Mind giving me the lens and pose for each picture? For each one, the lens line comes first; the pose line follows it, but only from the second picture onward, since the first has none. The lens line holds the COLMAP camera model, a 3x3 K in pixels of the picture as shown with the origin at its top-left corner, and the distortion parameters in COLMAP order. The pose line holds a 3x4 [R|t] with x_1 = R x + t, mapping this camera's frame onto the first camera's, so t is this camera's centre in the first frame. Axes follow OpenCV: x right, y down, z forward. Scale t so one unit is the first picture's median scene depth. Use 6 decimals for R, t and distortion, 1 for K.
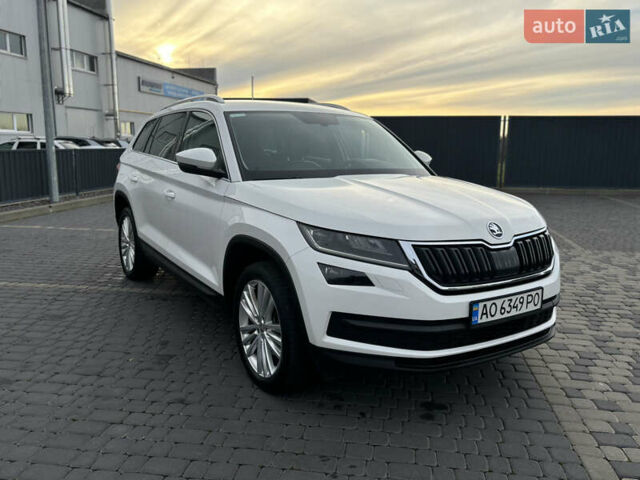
lens RADIAL K [[537.5, 0, 322.9], [0, 537.5, 239.0], [0, 0, 1]] dist [0.055134, -0.061891]
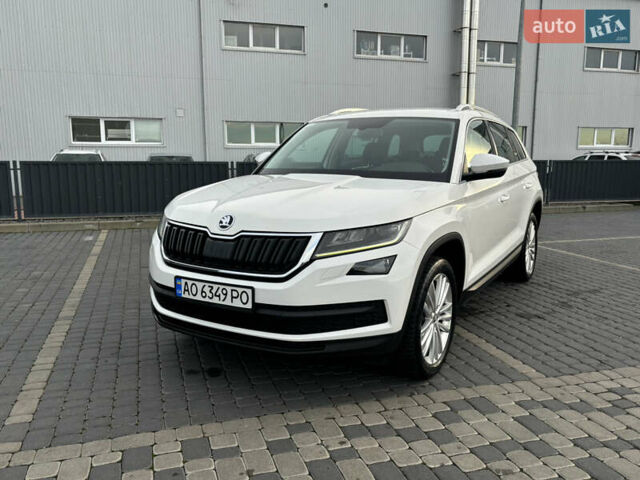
lens RADIAL K [[537.5, 0, 328.7], [0, 537.5, 236.7], [0, 0, 1]] dist [0.055134, -0.061891]
pose [[0.453063, 0.126300, -0.882487, 1.156826], [-0.154392, 0.986071, 0.061861, -0.073059], [0.878008, 0.108222, 0.466252, 0.583554]]
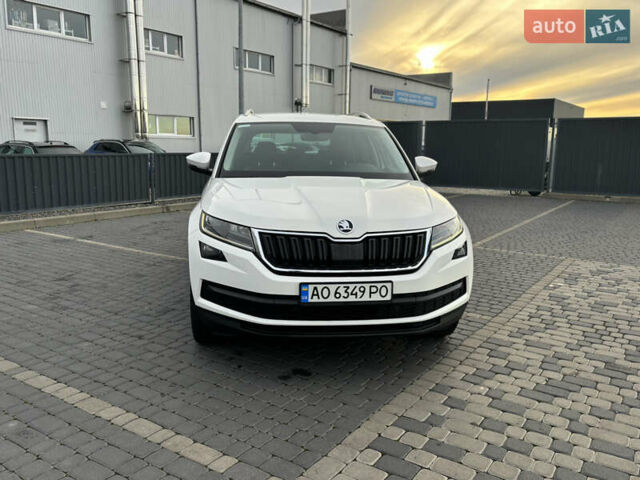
lens RADIAL K [[537.5, 0, 321.4], [0, 537.5, 237.2], [0, 0, 1]] dist [0.055134, -0.061891]
pose [[0.903023, 0.073909, -0.423186, 0.647673], [-0.077948, 0.996927, 0.007781, 0.001937], [0.422461, 0.025960, 0.906009, -0.049633]]
